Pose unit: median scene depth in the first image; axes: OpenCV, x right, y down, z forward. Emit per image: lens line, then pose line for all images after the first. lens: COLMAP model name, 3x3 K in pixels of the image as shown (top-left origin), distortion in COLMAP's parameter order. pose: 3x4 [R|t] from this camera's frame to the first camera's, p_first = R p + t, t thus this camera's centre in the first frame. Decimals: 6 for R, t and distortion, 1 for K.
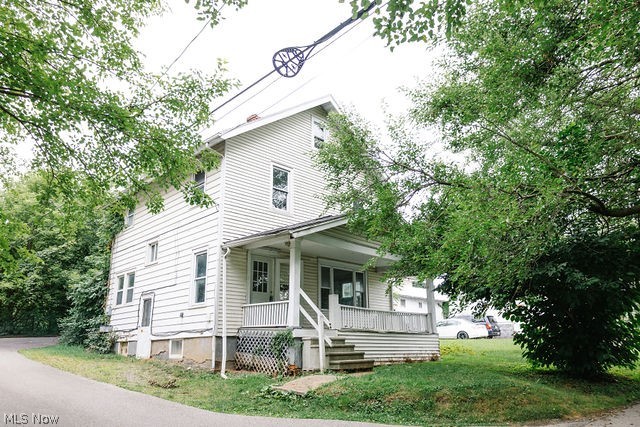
lens RADIAL K [[447.0, 0, 321.0], [0, 447.0, 213.4], [0, 0, 1]] dist [0.019428, 0.013788]
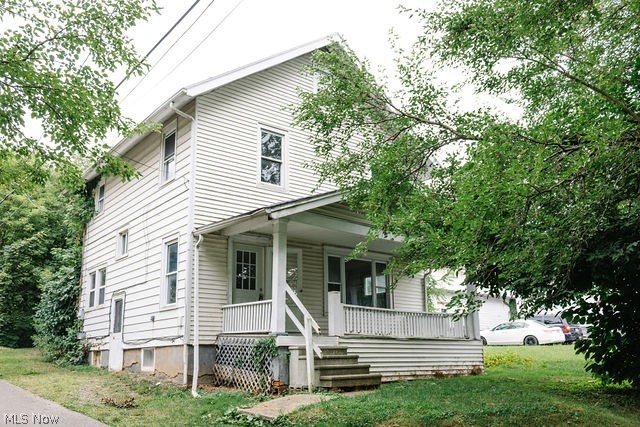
lens RADIAL K [[544.1, 0, 308.2], [0, 544.1, 228.8], [0, 0, 1]] dist [0.023681, -0.009621]
pose [[0.994286, -0.026266, -0.103472, 0.081997], [0.032733, 0.997582, 0.061305, 0.013751], [0.101611, -0.064342, 0.992741, 0.063934]]
